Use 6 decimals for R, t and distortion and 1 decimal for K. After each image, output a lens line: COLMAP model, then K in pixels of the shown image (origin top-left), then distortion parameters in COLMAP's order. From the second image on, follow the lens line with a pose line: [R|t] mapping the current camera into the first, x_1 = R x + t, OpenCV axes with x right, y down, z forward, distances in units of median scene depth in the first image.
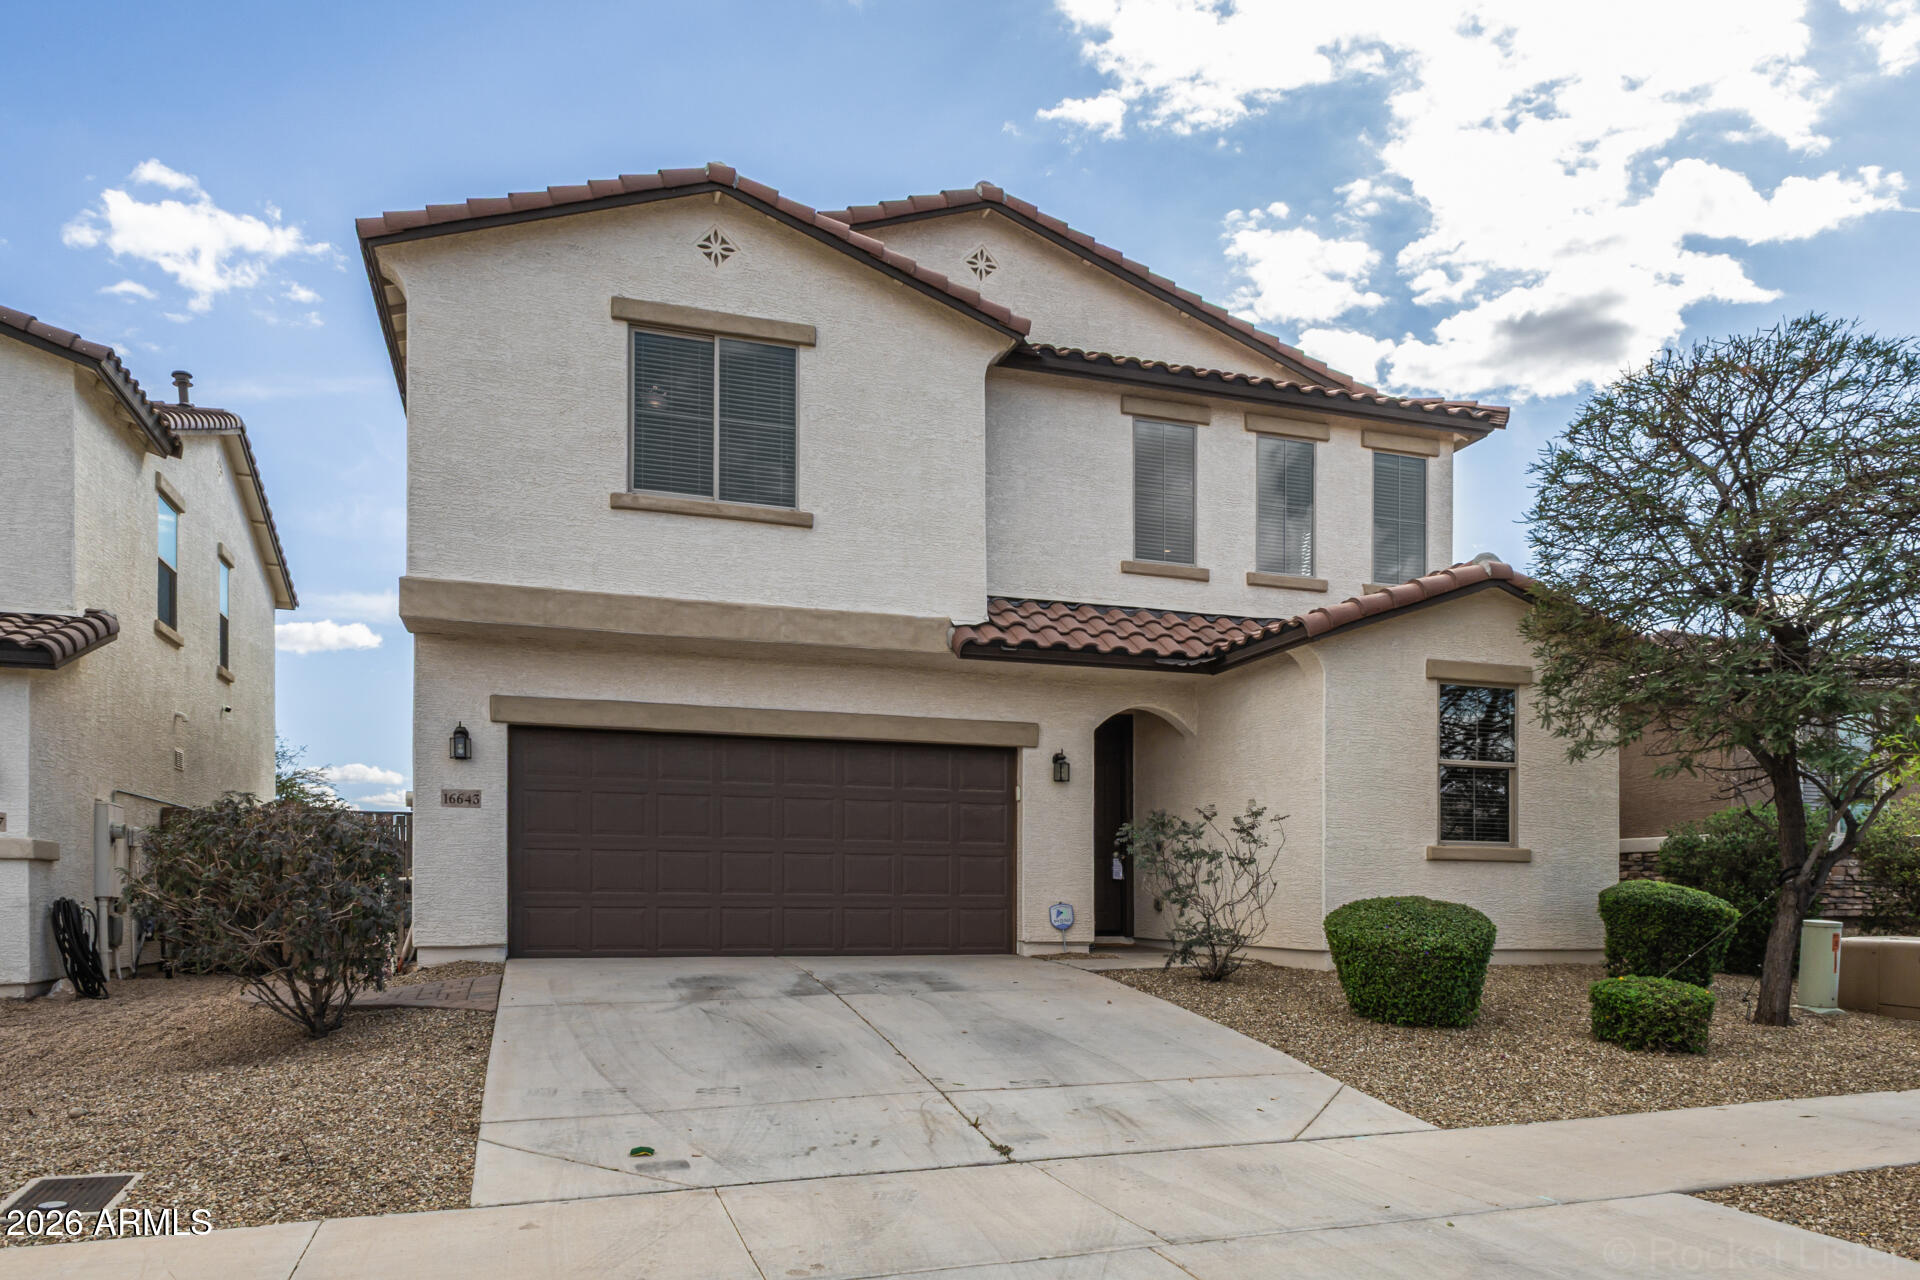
lens RADIAL K [[1039.9, 0, 966.9], [0, 1039.9, 570.6], [0, 0, 1]] dist [0.001070, 0.000570]
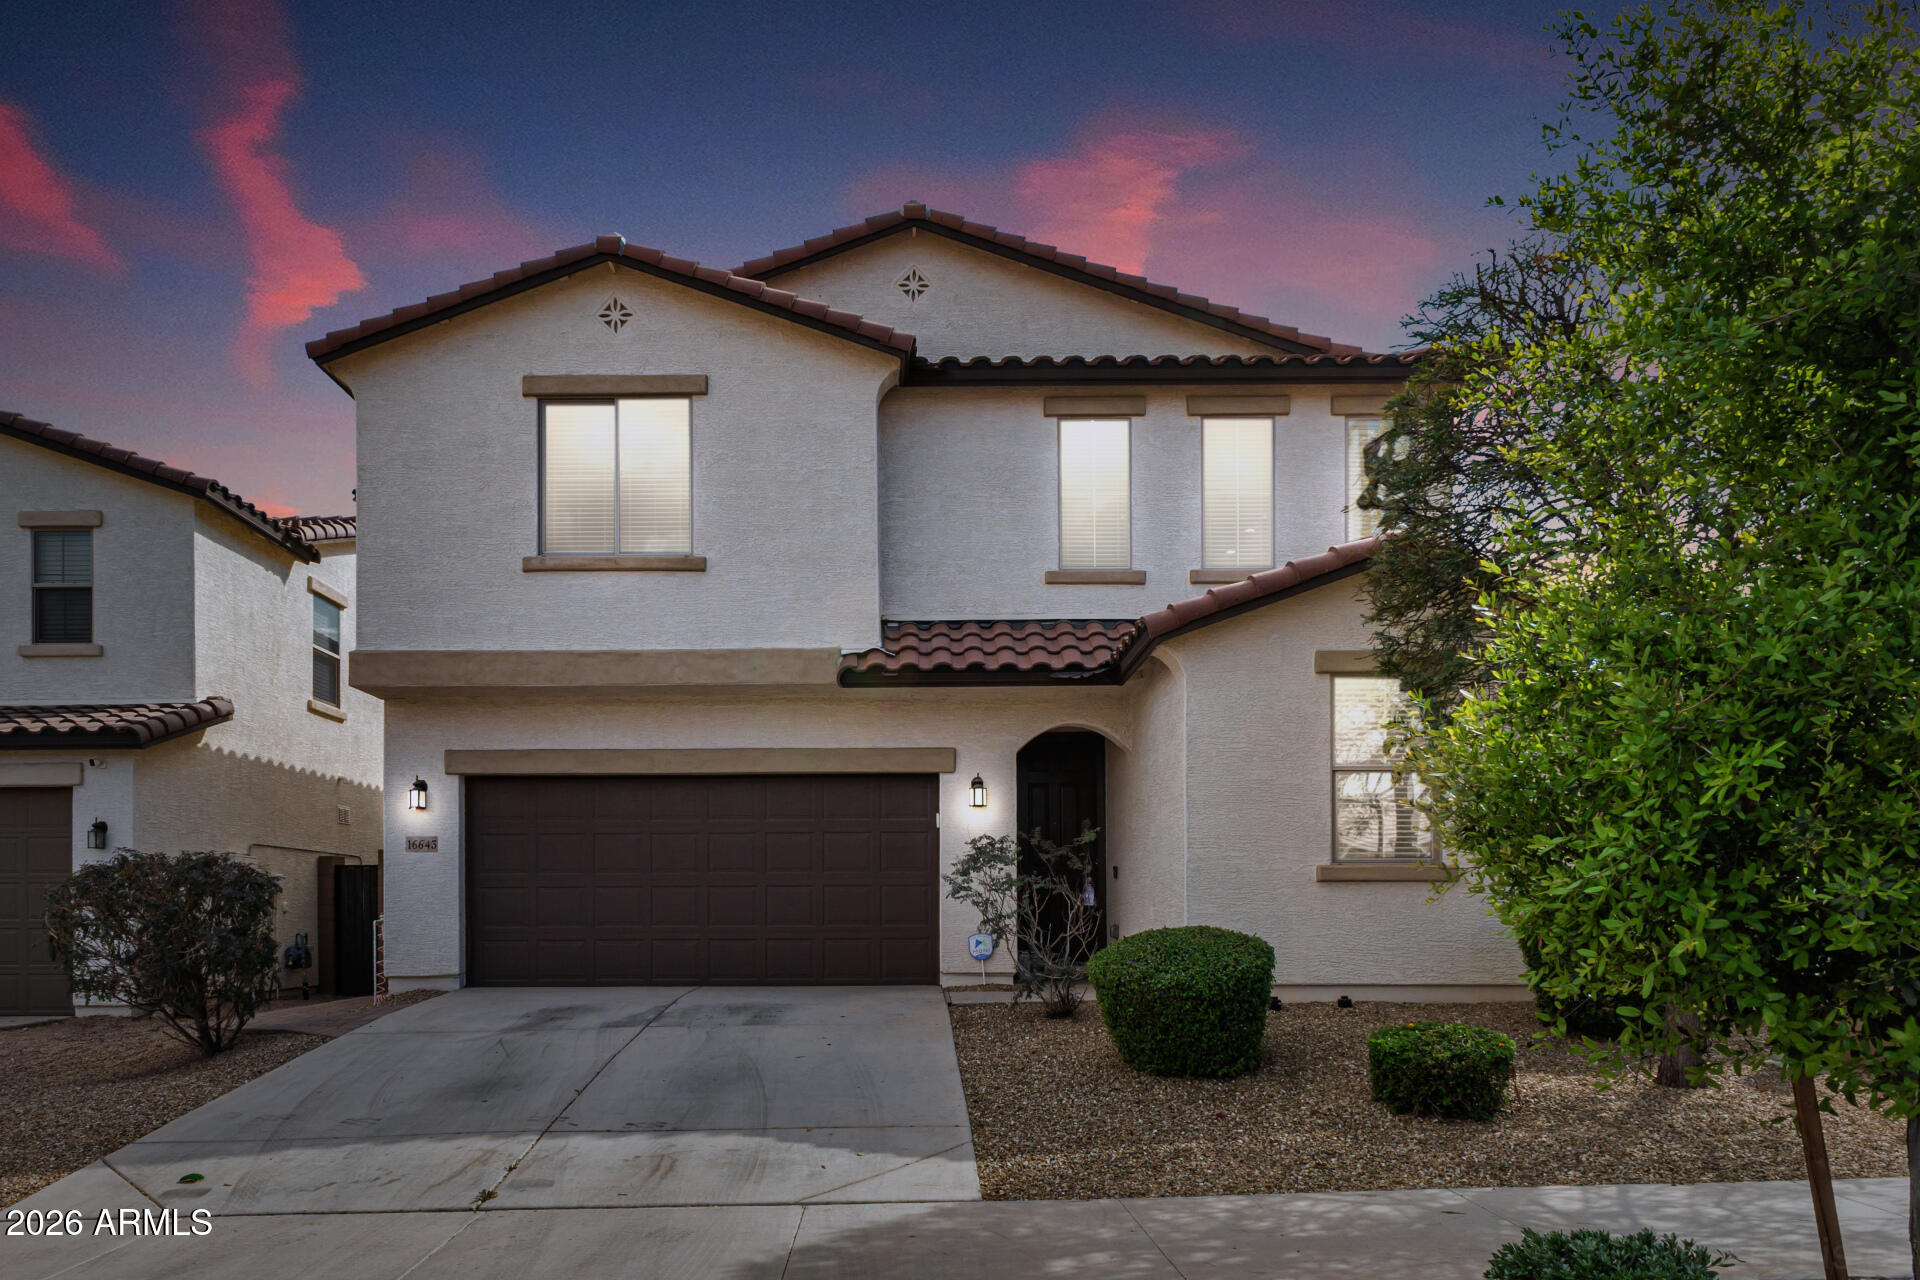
lens RADIAL K [[1018.1, 0, 956.2], [0, 1018.1, 609.9], [0, 0, 1]] dist [0.001313, 0.000252]
pose [[0.961245, -0.090175, -0.260531, 0.348802], [0.092547, 0.995703, -0.003177, 0.023398], [0.259698, -0.021057, 0.965460, 0.091748]]
